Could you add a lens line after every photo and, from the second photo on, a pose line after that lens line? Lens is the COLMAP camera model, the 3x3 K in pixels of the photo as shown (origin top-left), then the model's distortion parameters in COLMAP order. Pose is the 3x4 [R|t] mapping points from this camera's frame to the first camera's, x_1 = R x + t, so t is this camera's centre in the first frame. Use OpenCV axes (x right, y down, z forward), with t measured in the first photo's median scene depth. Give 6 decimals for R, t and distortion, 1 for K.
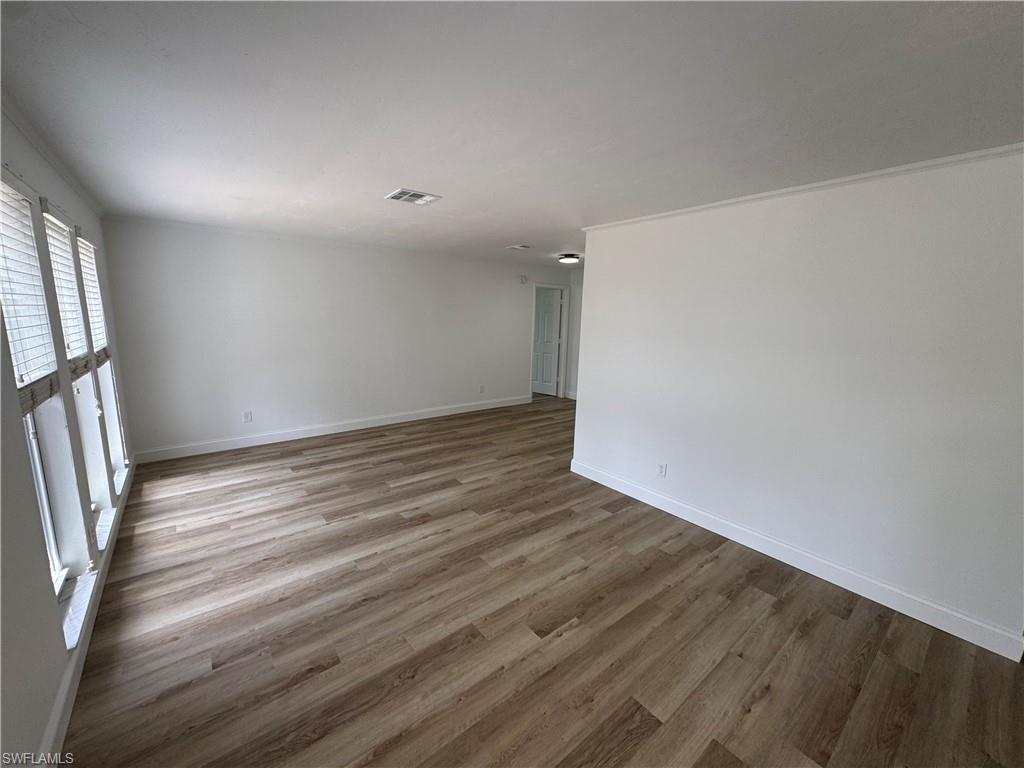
lens RADIAL K [[409.7, 0, 514.2], [0, 409.7, 384.5], [0, 0, 1]] dist [0.003073, -0.000050]
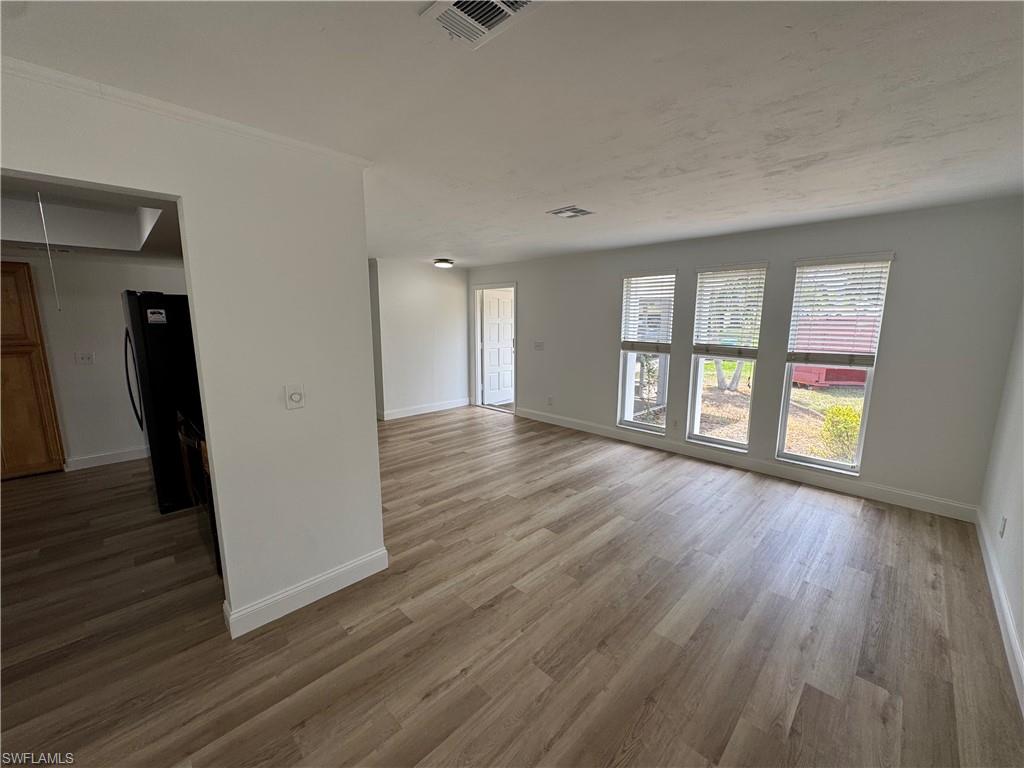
lens RADIAL K [[409.7, 0, 512.4], [0, 409.7, 386.2], [0, 0, 1]] dist [0.003073, -0.000050]
pose [[-0.993915, -0.009604, -0.109728, 0.029395], [-0.045645, 0.942541, 0.330957, -0.325179], [0.100244, 0.333952, -0.937245, 1.908714]]
